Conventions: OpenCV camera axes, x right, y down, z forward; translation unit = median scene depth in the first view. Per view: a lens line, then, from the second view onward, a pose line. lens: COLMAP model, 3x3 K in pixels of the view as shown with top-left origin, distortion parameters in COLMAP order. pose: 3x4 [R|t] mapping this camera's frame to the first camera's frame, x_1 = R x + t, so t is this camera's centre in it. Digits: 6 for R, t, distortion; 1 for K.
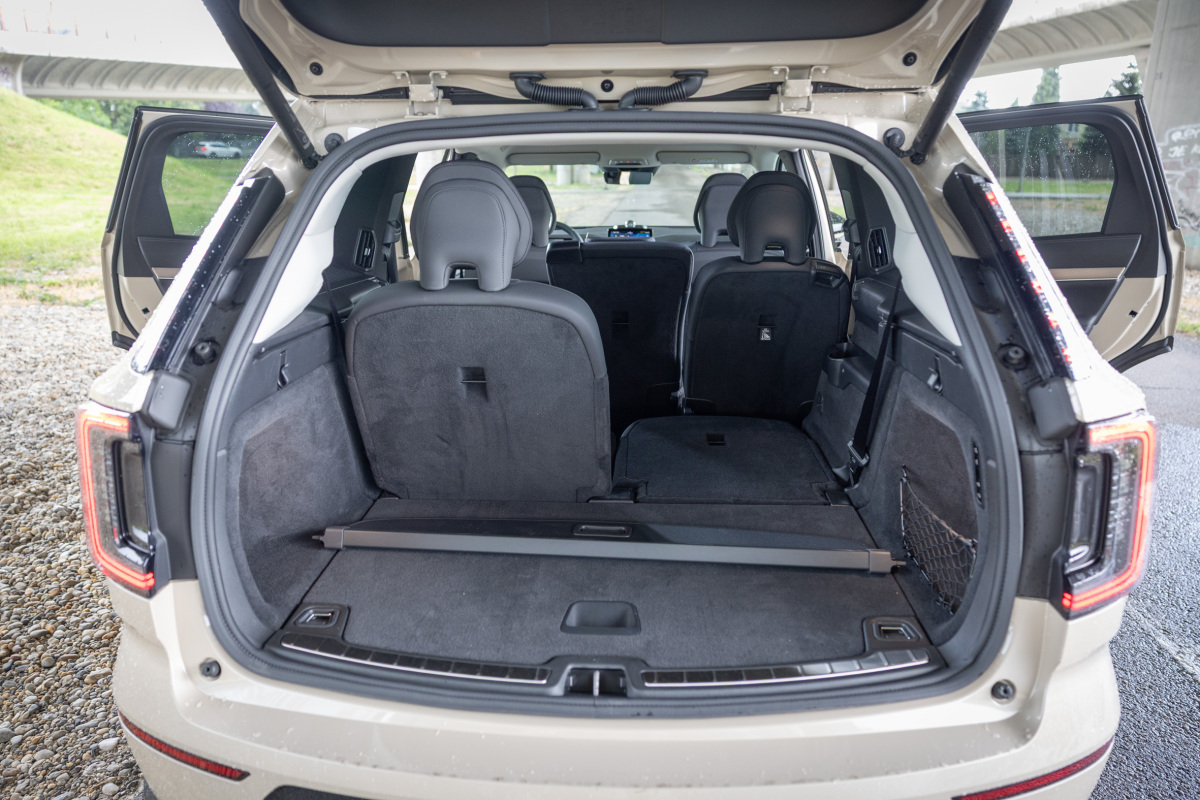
lens RADIAL K [[844.4, 0, 593.5], [0, 844.4, 405.9], [0, 0, 1]] dist [0.008509, 0.001464]
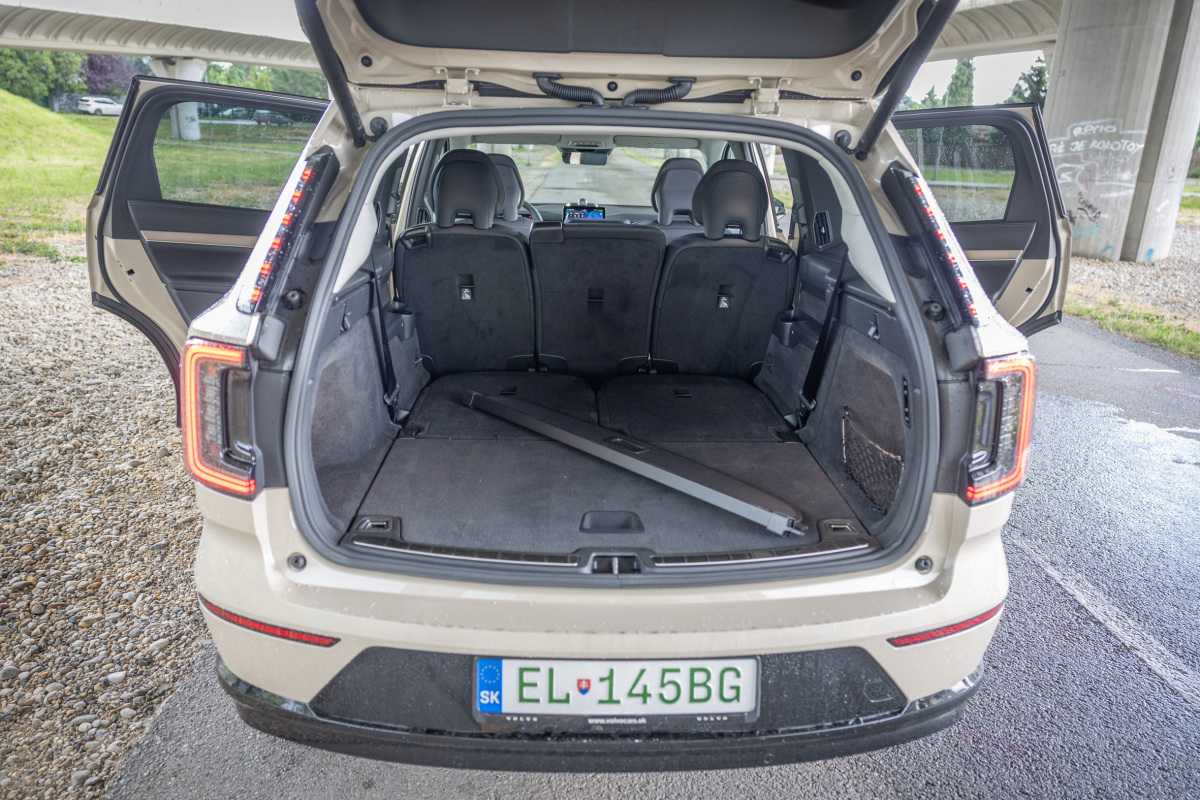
lens RADIAL K [[867.6, 0, 600.7], [0, 867.6, 399.5], [0, 0, 1]] dist [0.027197, -0.010044]
pose [[0.994692, 0.003730, 0.102827, -0.128387], [-0.004987, 0.999916, 0.011971, 0.053365], [-0.102774, -0.012420, 0.994627, -0.240715]]
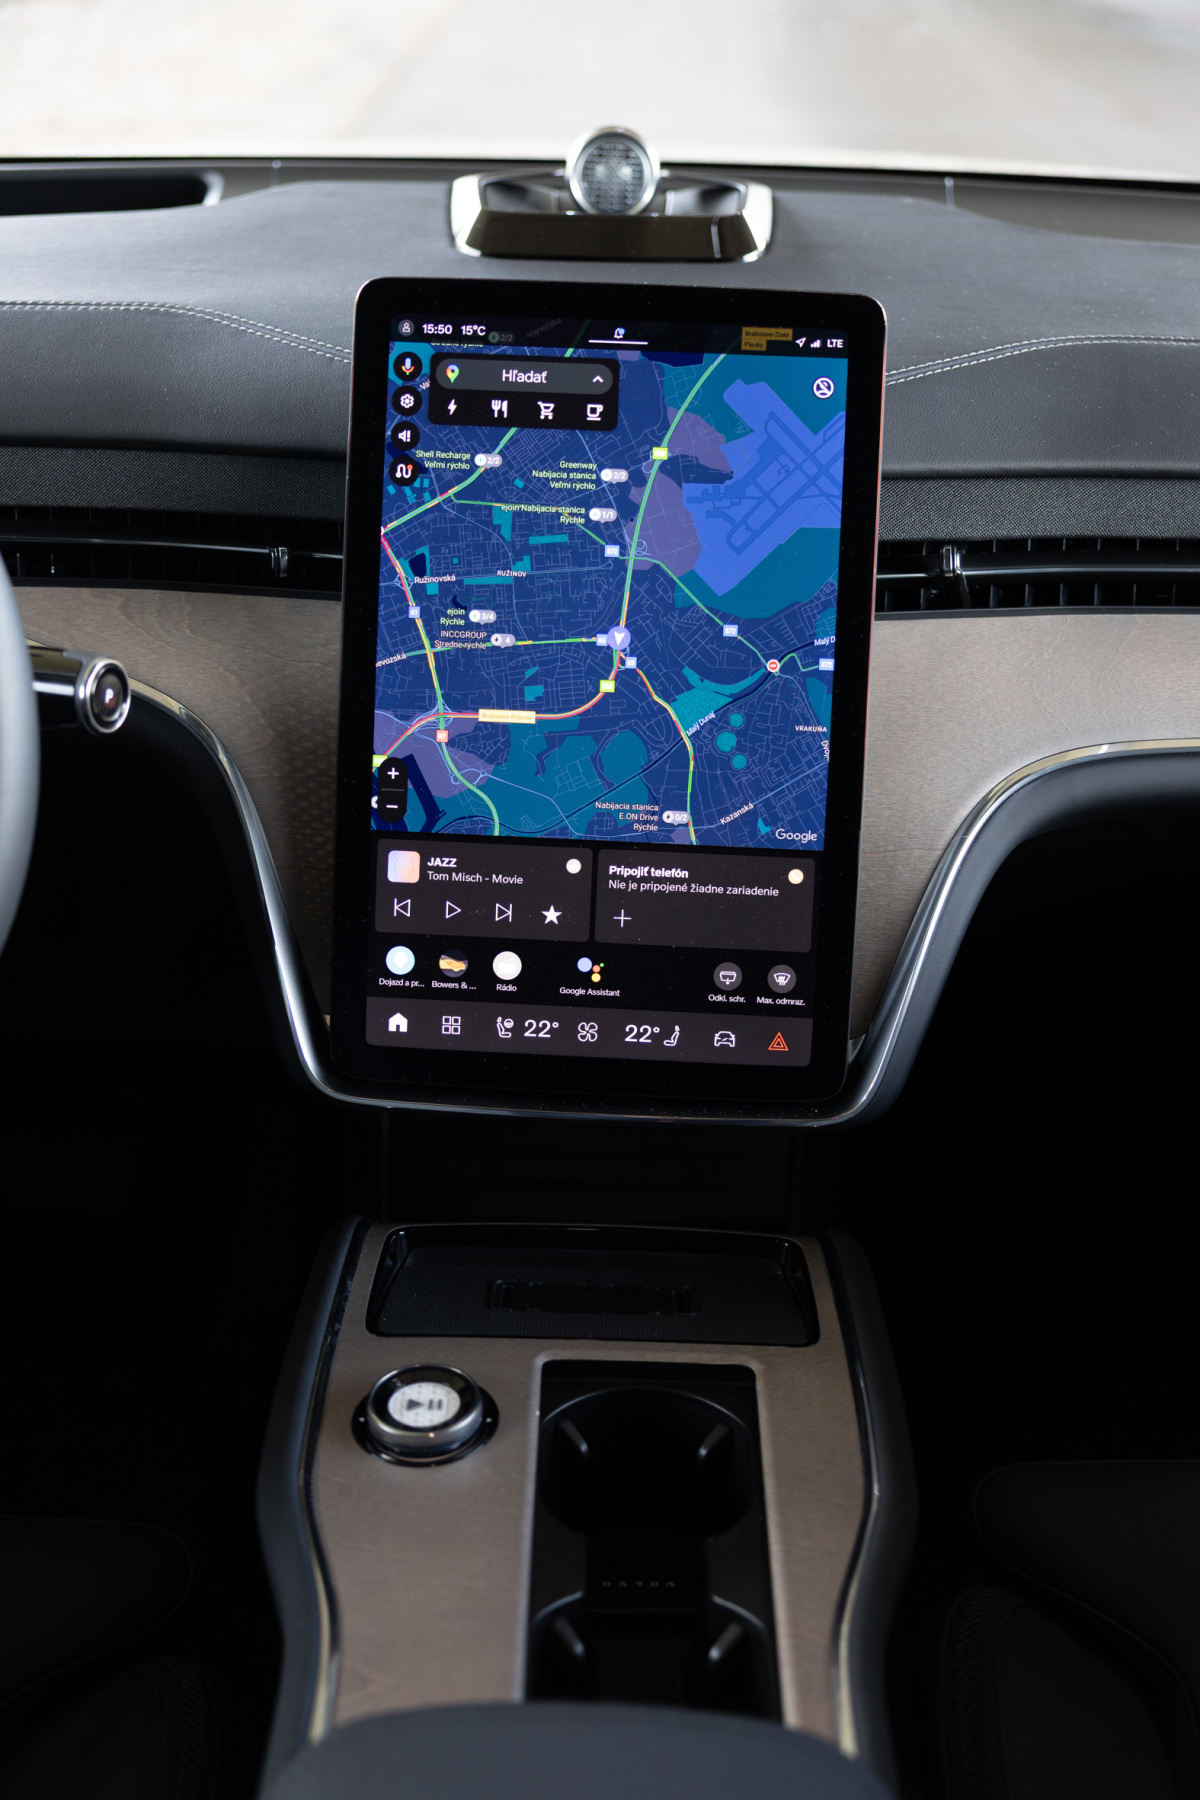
lens RADIAL K [[2165.5, 0, 598.5], [0, 2165.5, 936.8], [0, 0, 1]] dist [-0.003858, -0.001503]
pose [[0.998496, 0.000650, 0.054823, 0.081672], [-0.012277, 0.977188, 0.212019, -0.519662], [-0.053434, -0.212373, 0.975727, 2.094187]]
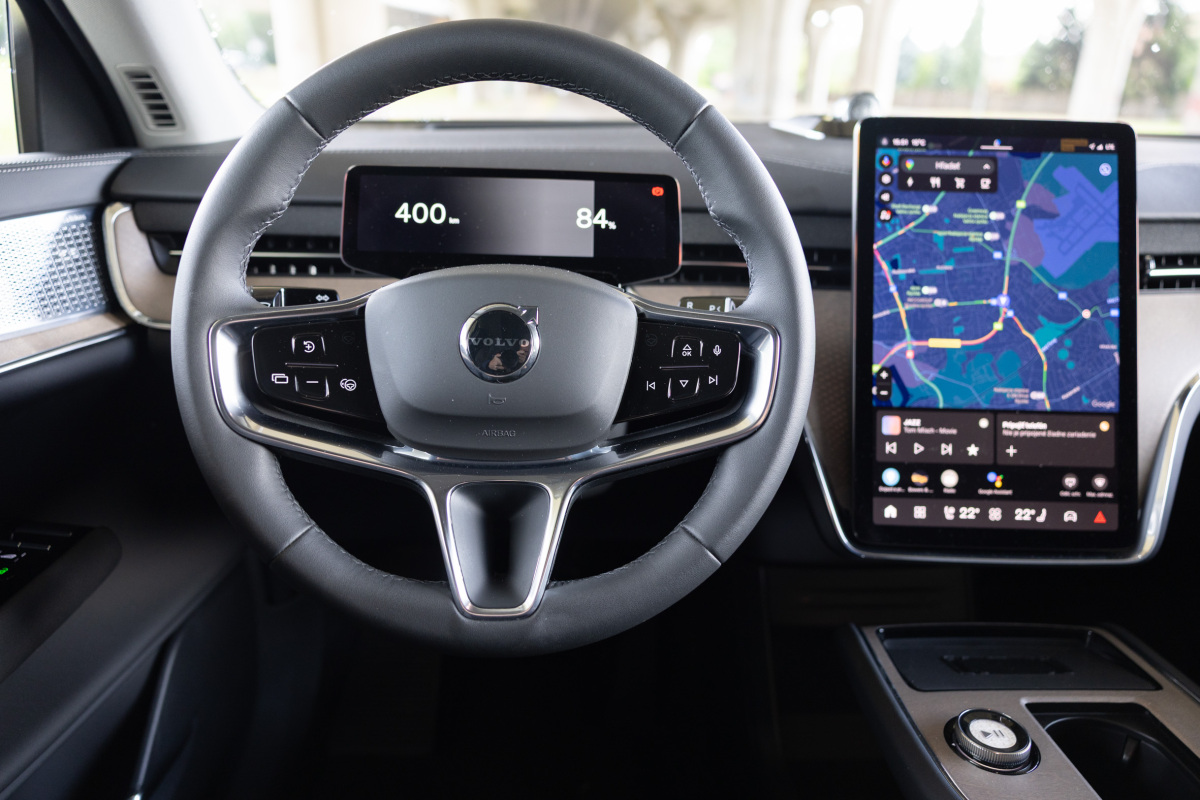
lens RADIAL K [[844.4, 0, 593.5], [0, 844.4, 405.9], [0, 0, 1]] dist [0.008509, 0.001464]
pose [[0.994853, -0.008861, 0.100943, -0.129024], [0.000663, 0.996717, 0.080960, -0.456722], [-0.101329, -0.080476, 0.991593, 2.273169]]
